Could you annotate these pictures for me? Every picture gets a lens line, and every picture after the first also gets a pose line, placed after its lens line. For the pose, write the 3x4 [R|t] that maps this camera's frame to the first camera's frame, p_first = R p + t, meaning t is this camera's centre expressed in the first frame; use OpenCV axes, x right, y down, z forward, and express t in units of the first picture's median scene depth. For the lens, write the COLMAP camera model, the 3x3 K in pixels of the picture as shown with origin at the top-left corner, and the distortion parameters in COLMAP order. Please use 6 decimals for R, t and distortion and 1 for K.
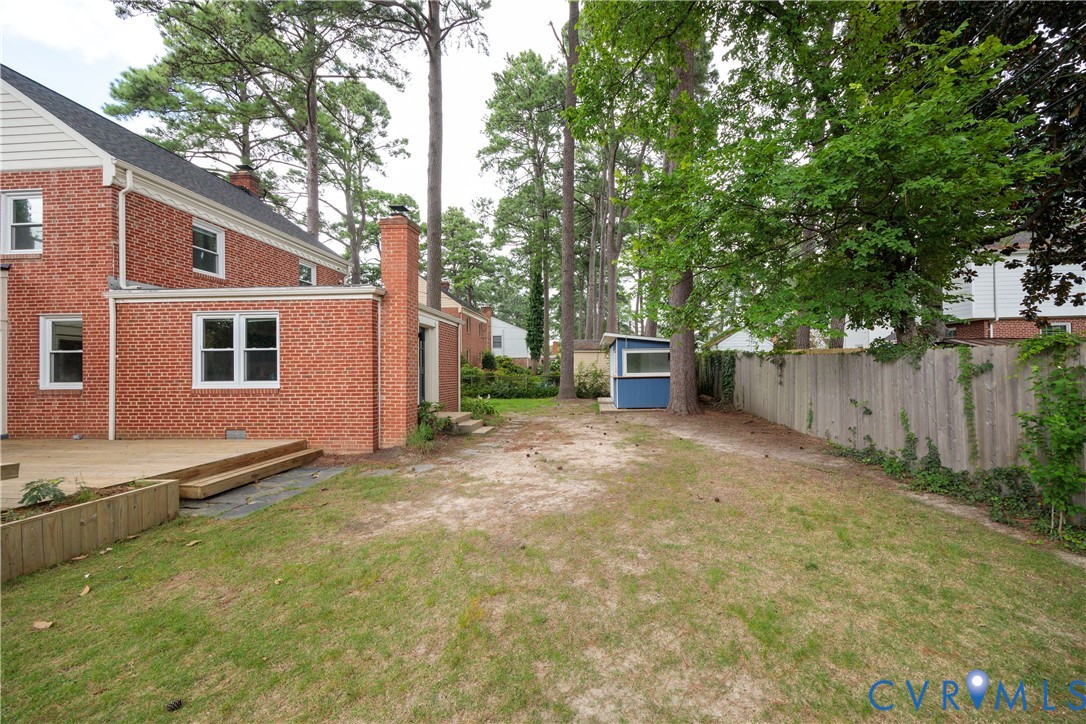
lens RADIAL K [[428.4, 0, 557.3], [0, 428.4, 369.4], [0, 0, 1]] dist [0.001765, -0.000790]
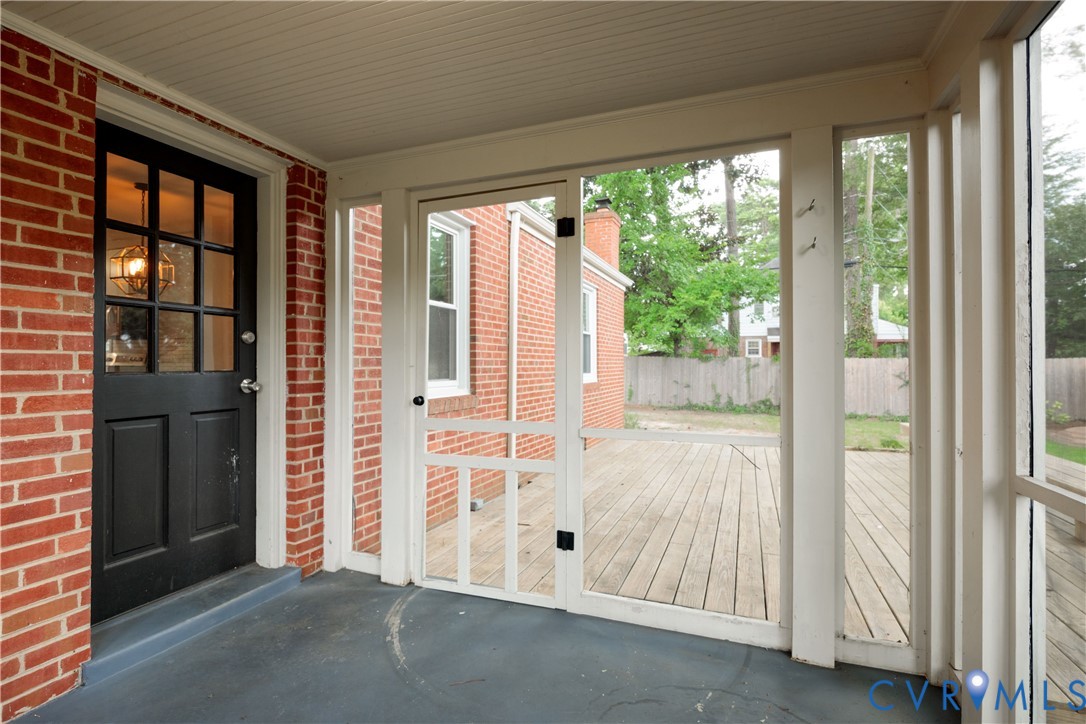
lens RADIAL K [[527.1, 0, 540.3], [0, 527.1, 361.9], [0, 0, 1]] dist [-0.010240, -0.000953]
pose [[0.306222, 0.014926, 0.951843, -1.594535], [-0.006478, 0.999887, -0.013595, 0.019514], [-0.951938, -0.002003, 0.306284, 0.769045]]
